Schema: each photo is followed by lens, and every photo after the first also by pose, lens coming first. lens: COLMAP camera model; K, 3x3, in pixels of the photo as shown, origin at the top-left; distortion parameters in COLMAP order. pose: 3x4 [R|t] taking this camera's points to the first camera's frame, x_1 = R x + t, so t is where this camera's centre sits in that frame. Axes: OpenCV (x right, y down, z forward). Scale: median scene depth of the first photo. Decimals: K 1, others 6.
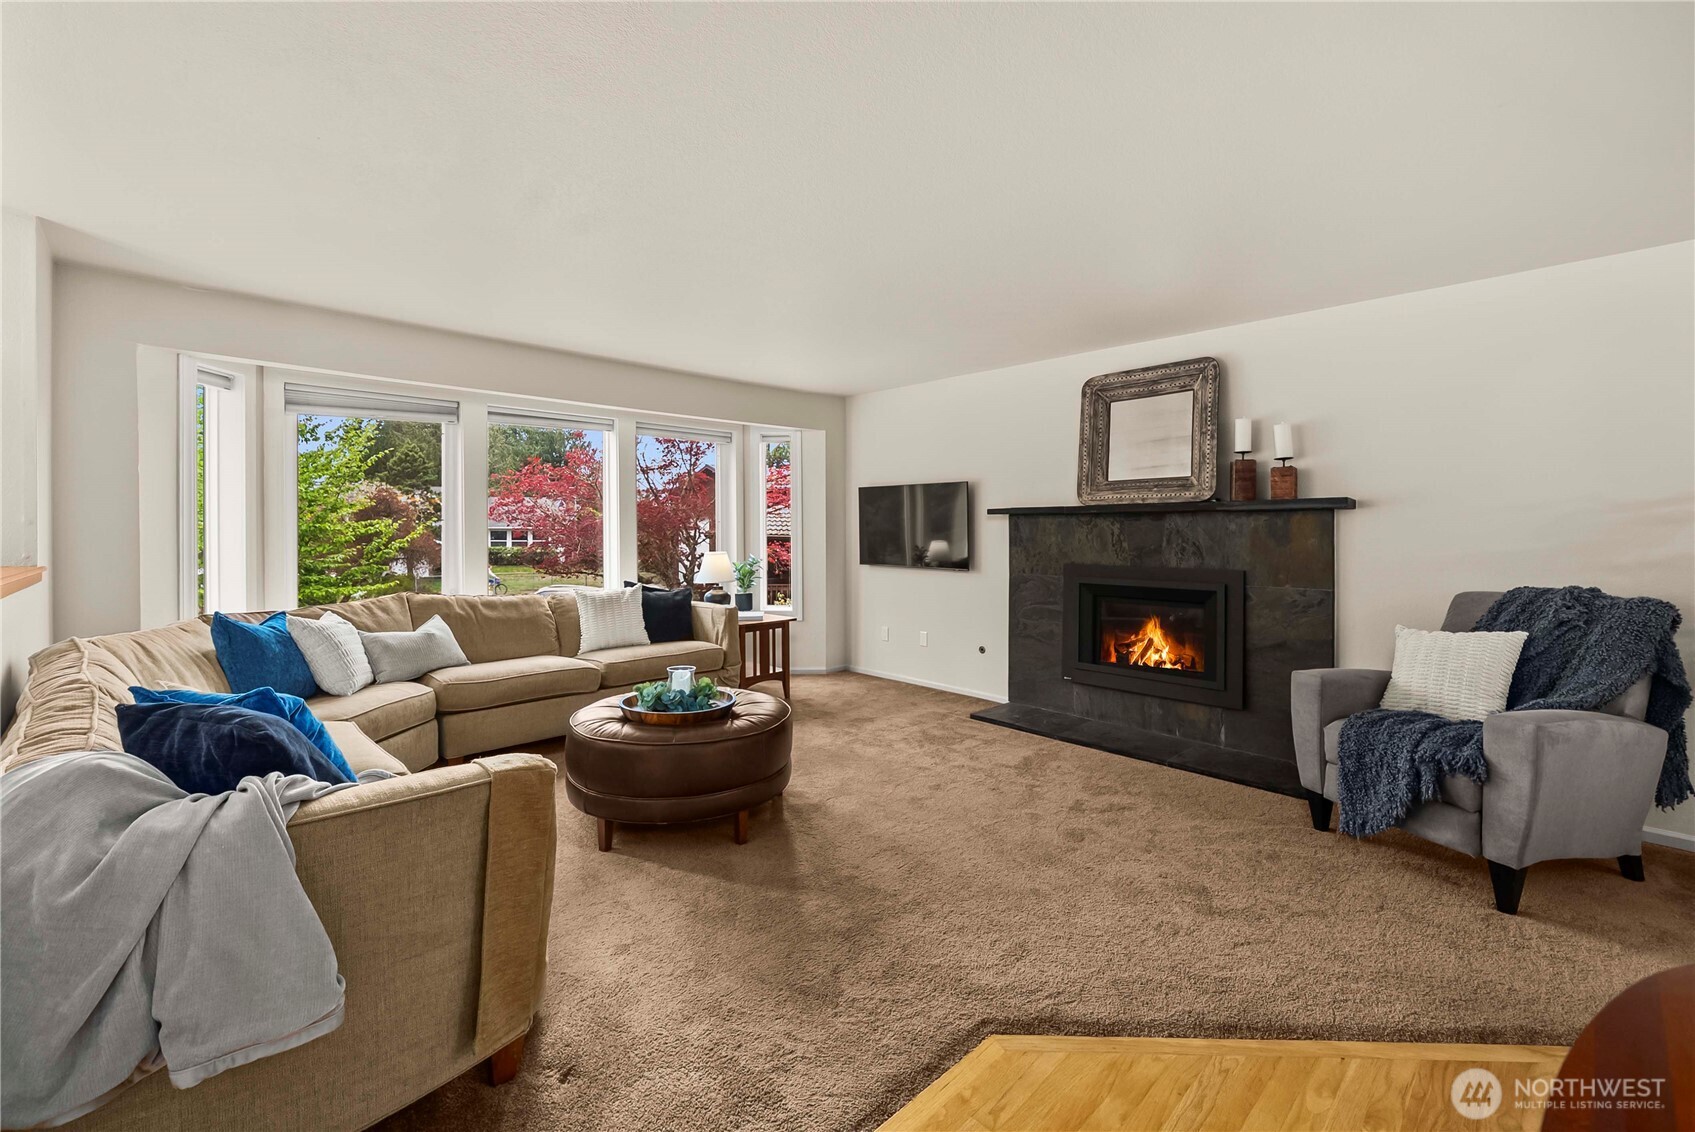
lens RADIAL K [[709.5, 0, 849.6], [0, 709.5, 538.5], [0, 0, 1]] dist [-0.001224, -0.000273]
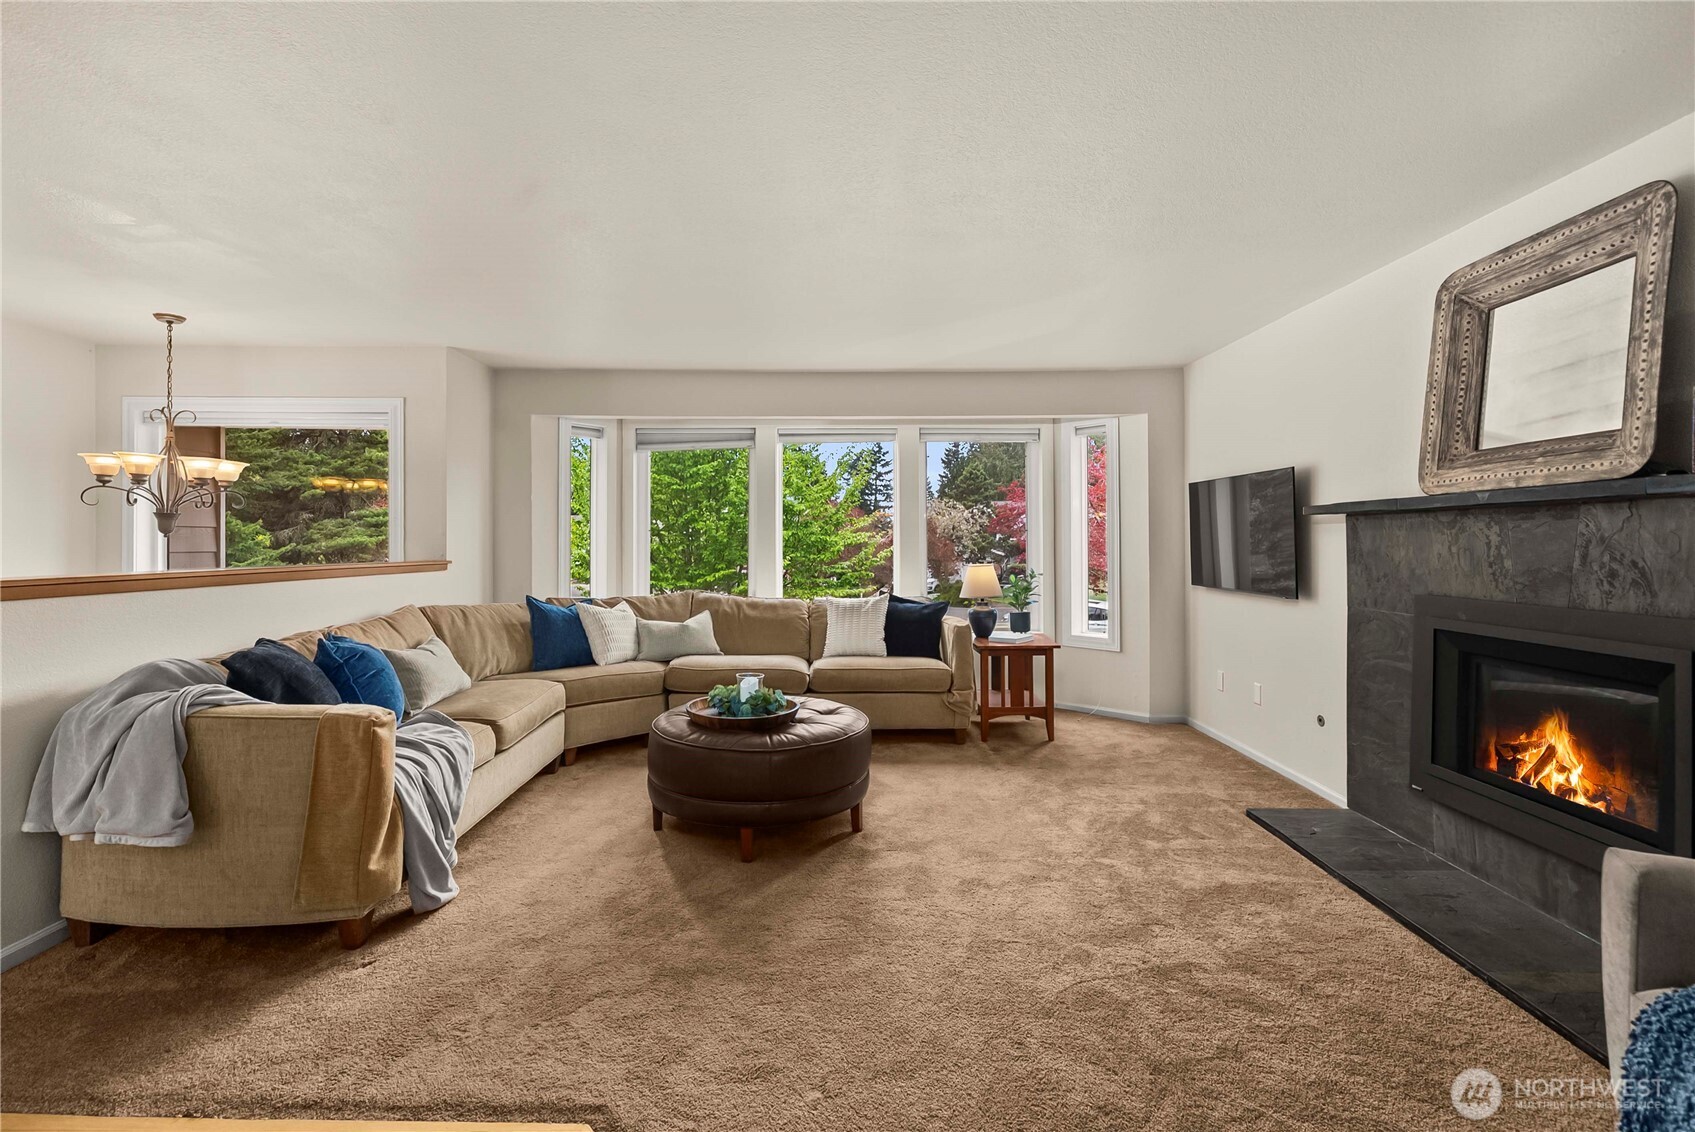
lens RADIAL K [[761.6, 0, 849.7], [0, 761.6, 540.0], [0, 0, 1]] dist [0.000963, -0.000127]
pose [[0.720120, -0.001296, -0.693849, 0.449093], [-0.009261, 0.999891, -0.011478, 0.001917], [0.693788, 0.014691, 0.720029, 0.230872]]
